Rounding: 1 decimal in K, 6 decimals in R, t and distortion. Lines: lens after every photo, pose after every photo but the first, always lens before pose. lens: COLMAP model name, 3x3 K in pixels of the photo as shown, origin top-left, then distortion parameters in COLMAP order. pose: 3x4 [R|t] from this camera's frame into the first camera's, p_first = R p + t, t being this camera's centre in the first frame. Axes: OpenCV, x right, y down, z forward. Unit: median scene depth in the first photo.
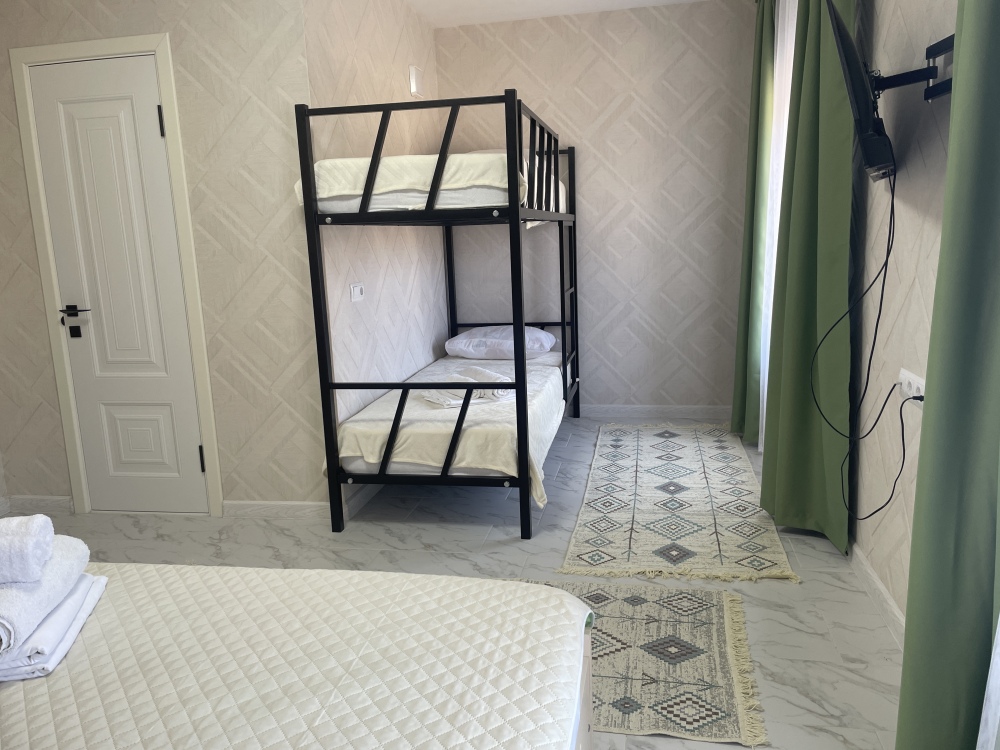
lens RADIAL K [[754.3, 0, 507.5], [0, 754.3, 373.4], [0, 0, 1]] dist [0.098035, -0.134453]
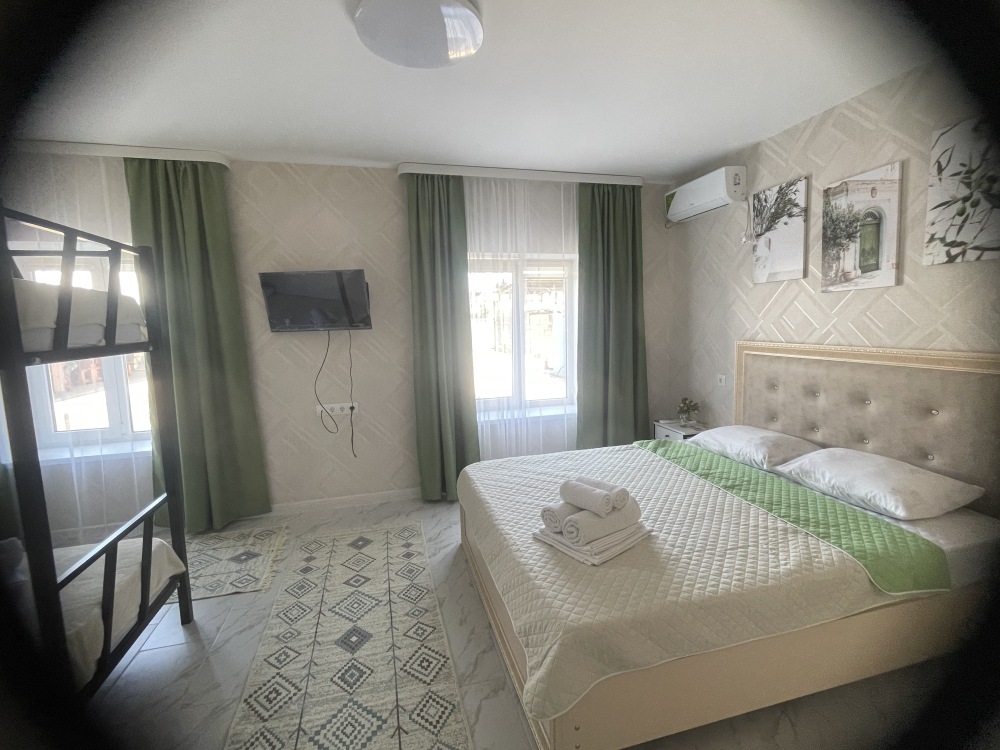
lens RADIAL K [[456.9, 0, 500.0], [0, 456.9, 375.0], [0, 0, 1]] dist [-0.020894, 0.013985]
pose [[-0.432837, -0.055572, 0.899758, -0.783870], [0.209801, 0.964481, 0.160496, -0.157922], [-0.876719, 0.258239, -0.405804, 0.764655]]
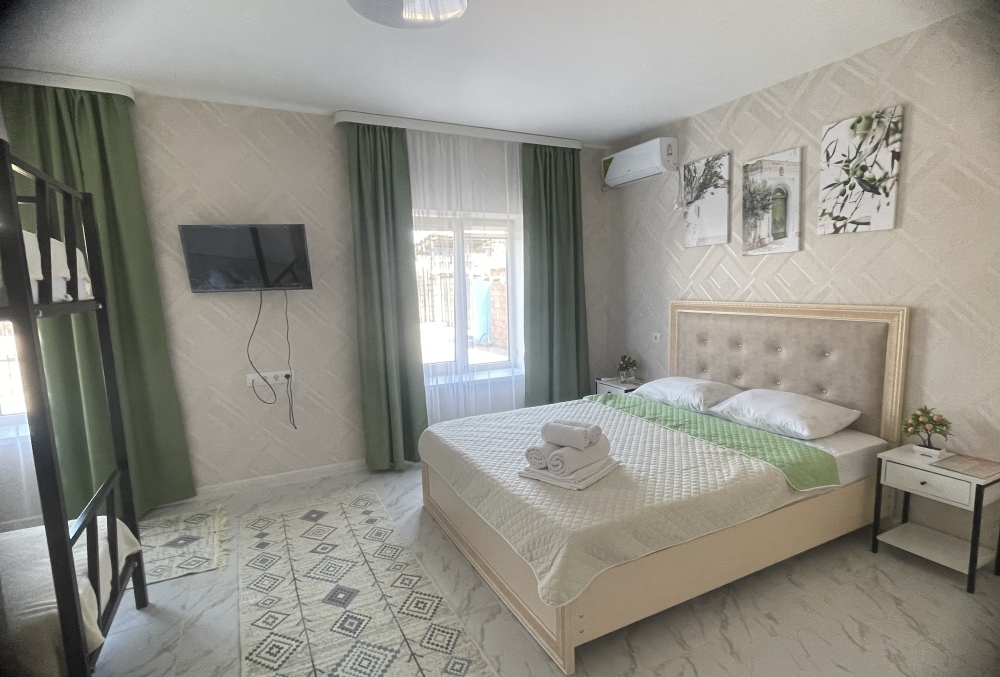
lens RADIAL K [[515.0, 0, 512.3], [0, 515.0, 356.5], [0, 0, 1]] dist [-0.004327, -0.000952]
pose [[-0.619700, -0.056573, 0.782797, -0.838885], [0.192642, 0.955922, 0.221590, -0.176691], [-0.760829, 0.288118, -0.581487, 0.923803]]
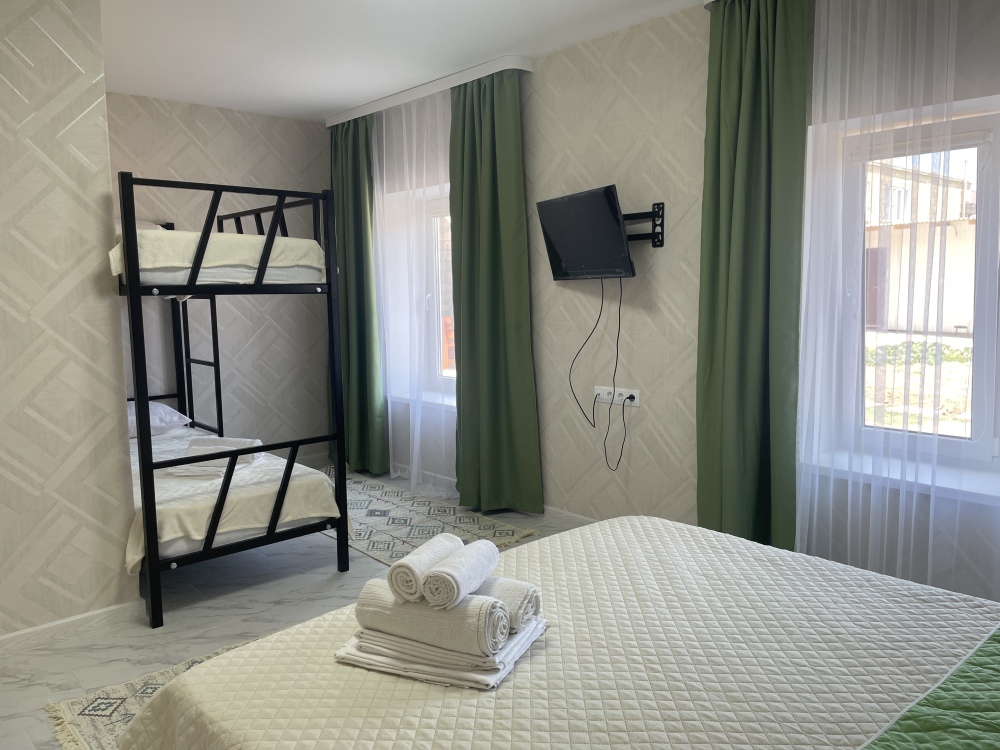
lens RADIAL K [[754.3, 0, 507.5], [0, 754.3, 373.4], [0, 0, 1]] dist [0.098035, -0.134453]
pose [[0.602454, -0.060332, 0.795870, -0.719573], [0.137821, 0.990024, -0.029277, -0.008974], [-0.786164, 0.127326, 0.604759, 0.076187]]
